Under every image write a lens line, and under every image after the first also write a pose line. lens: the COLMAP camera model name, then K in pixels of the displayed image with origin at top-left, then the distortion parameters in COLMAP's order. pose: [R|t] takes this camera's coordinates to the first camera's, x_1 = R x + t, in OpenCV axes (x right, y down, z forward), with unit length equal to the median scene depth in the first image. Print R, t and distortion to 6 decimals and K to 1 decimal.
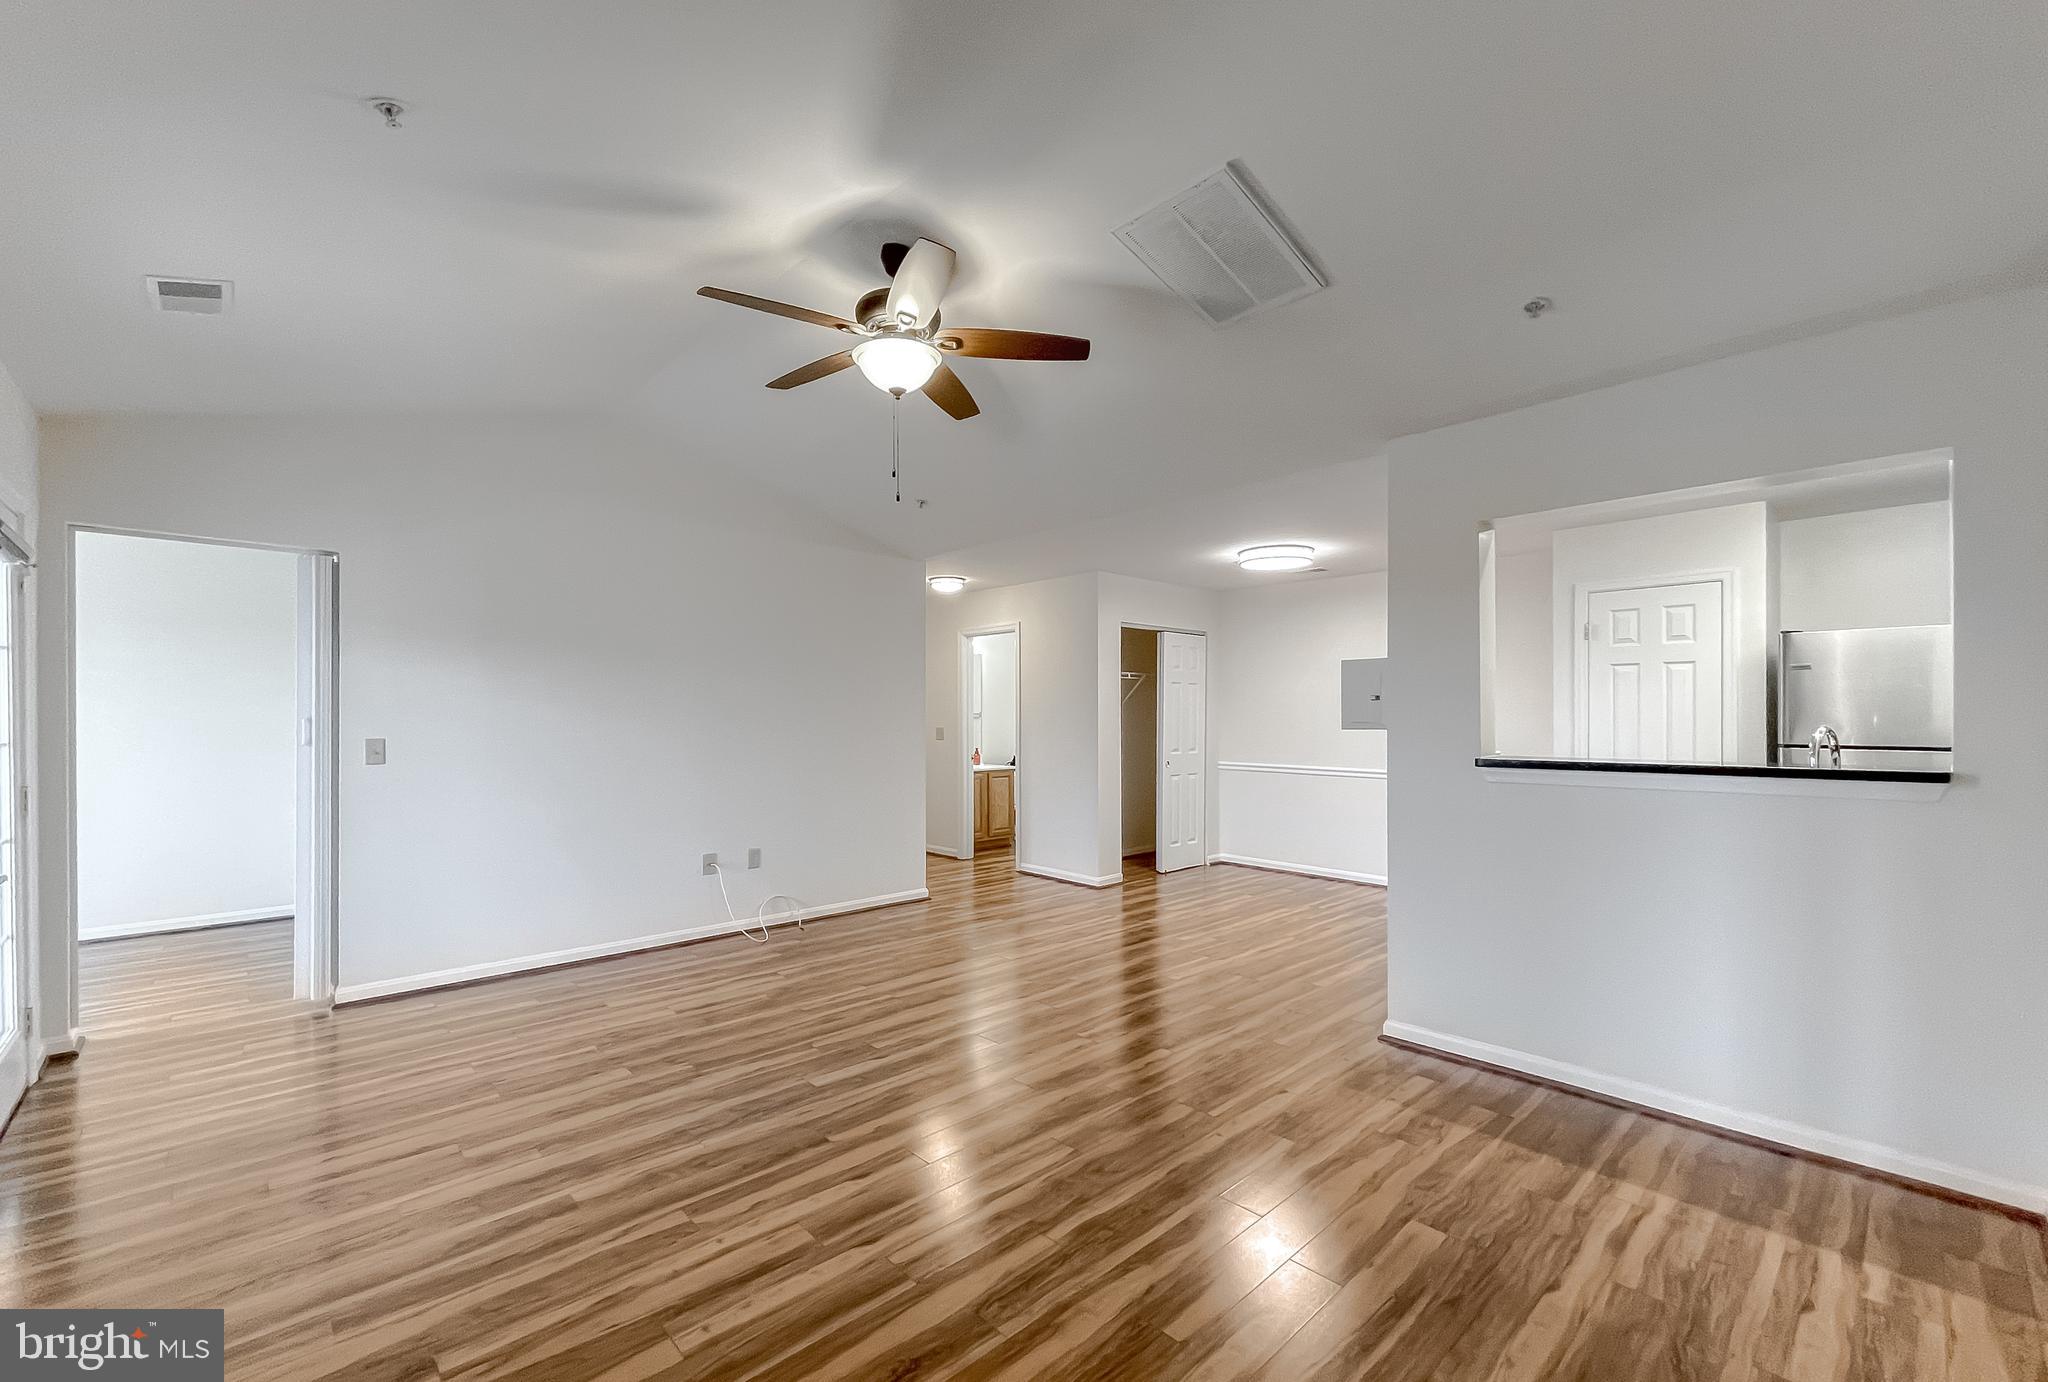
lens RADIAL K [[843.8, 0, 1012.7], [0, 843.8, 713.5], [0, 0, 1]] dist [-0.000180, 0.000141]
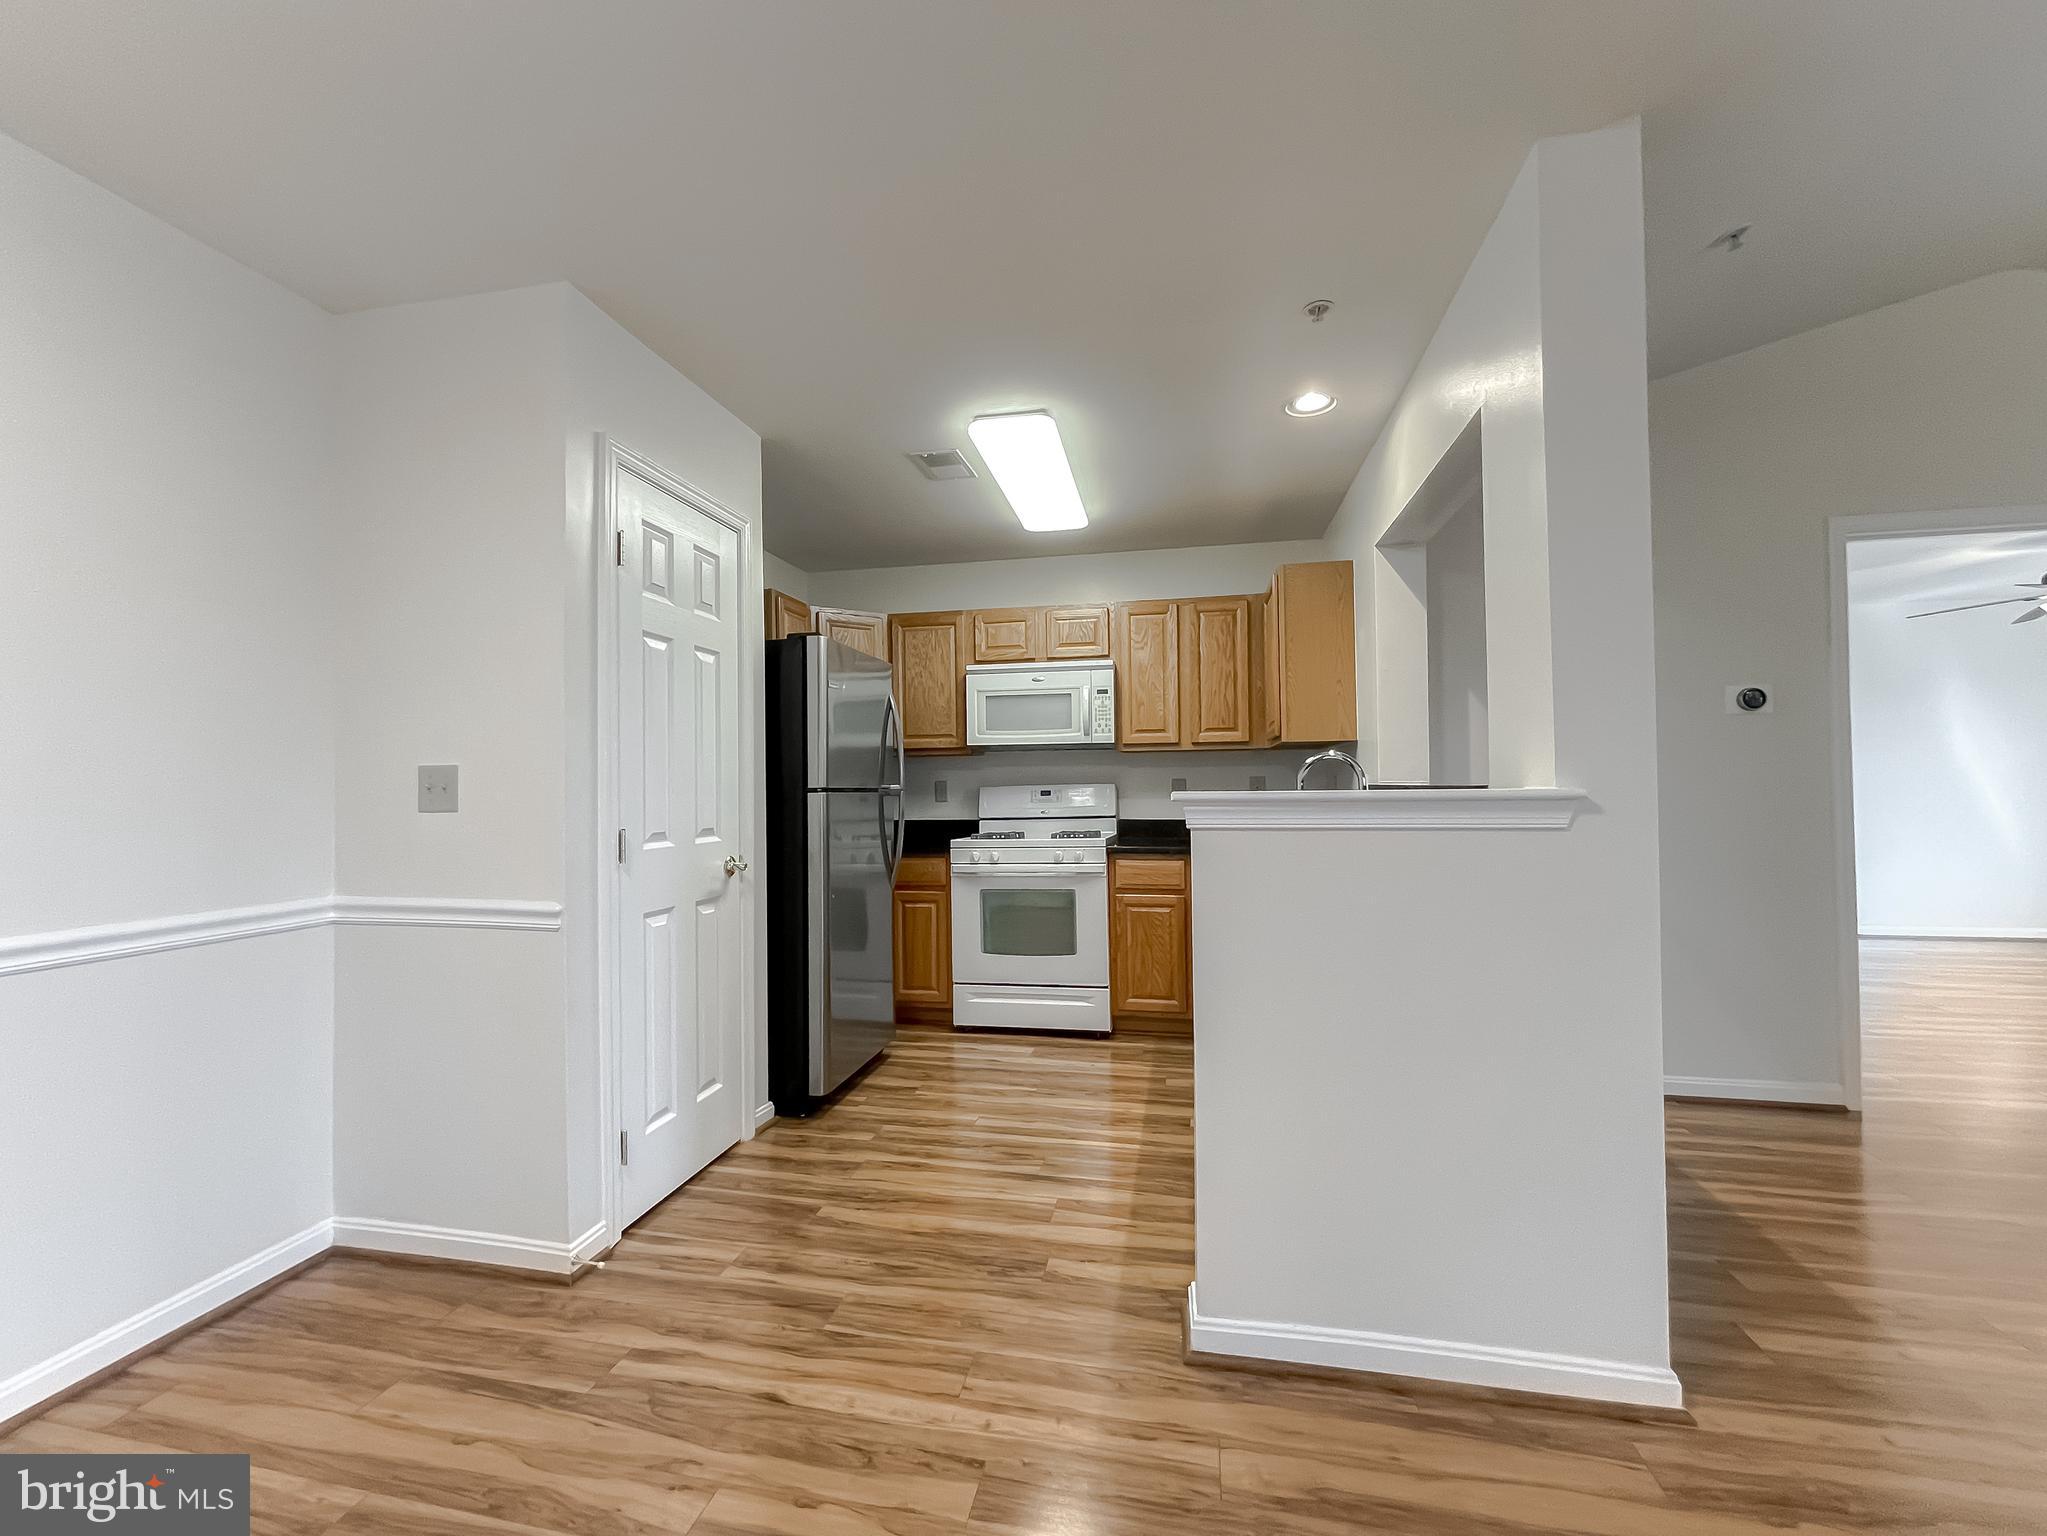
lens RADIAL K [[838.5, 0, 1013.7], [0, 838.5, 772.9], [0, 0, 1]] dist [-0.001529, -0.000408]
pose [[-0.580234, 0.022699, 0.814133, 0.241324], [0.009155, 0.999730, -0.021349, 0.043224], [-0.814398, -0.004934, -0.580285, 1.361015]]
